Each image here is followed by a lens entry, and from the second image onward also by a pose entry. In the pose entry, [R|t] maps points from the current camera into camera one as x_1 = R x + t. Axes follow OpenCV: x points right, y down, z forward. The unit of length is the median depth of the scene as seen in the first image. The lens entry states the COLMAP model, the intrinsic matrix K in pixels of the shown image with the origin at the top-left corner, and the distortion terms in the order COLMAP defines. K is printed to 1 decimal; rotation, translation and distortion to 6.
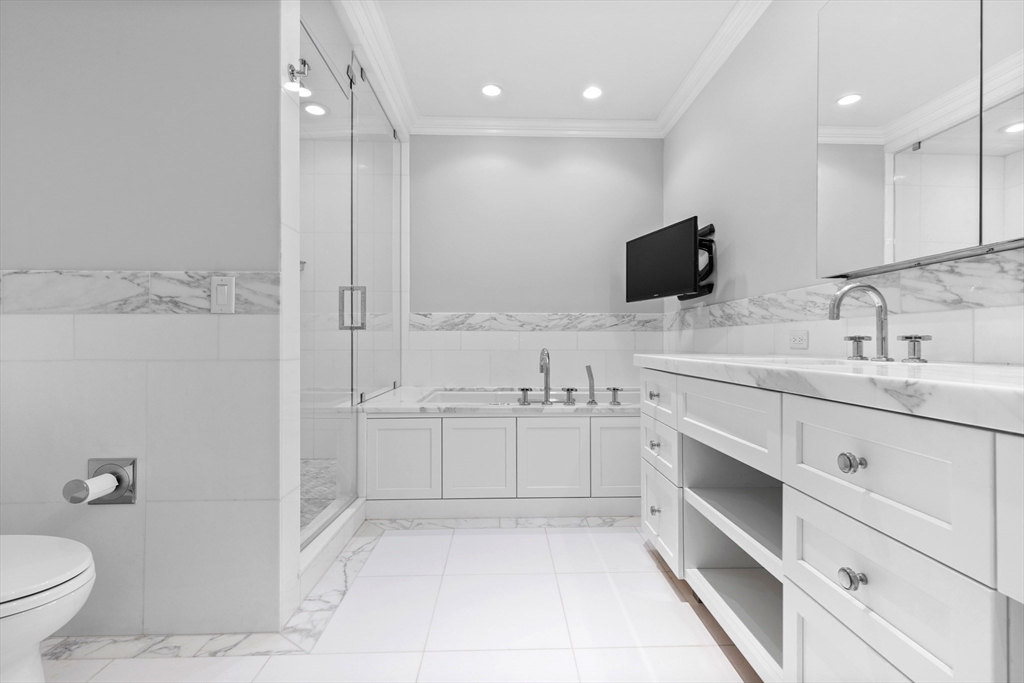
lens RADIAL K [[481.2, 0, 480.2], [0, 481.2, 341.4], [0, 0, 1]] dist [0.005356, -0.001354]
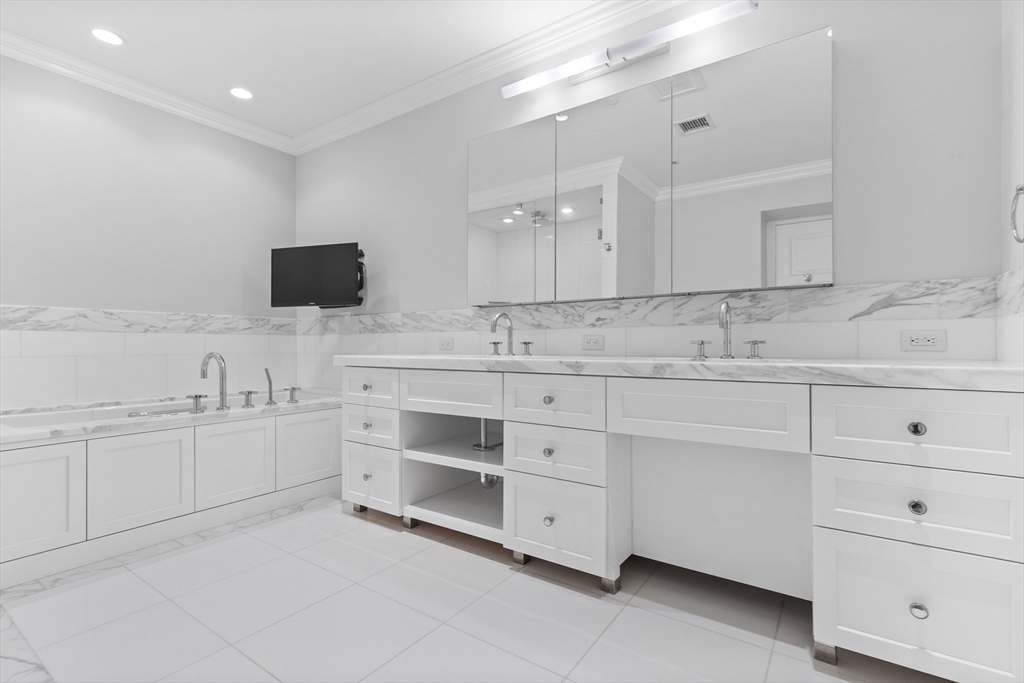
lens RADIAL K [[481.2, 0, 510.6], [0, 481.2, 348.1], [0, 0, 1]] dist [0.005356, -0.001354]
pose [[0.602387, -0.007853, 0.798165, -0.300637], [0.000960, 0.999958, 0.009114, -0.001922], [-0.798203, -0.004724, 0.602370, -0.052425]]
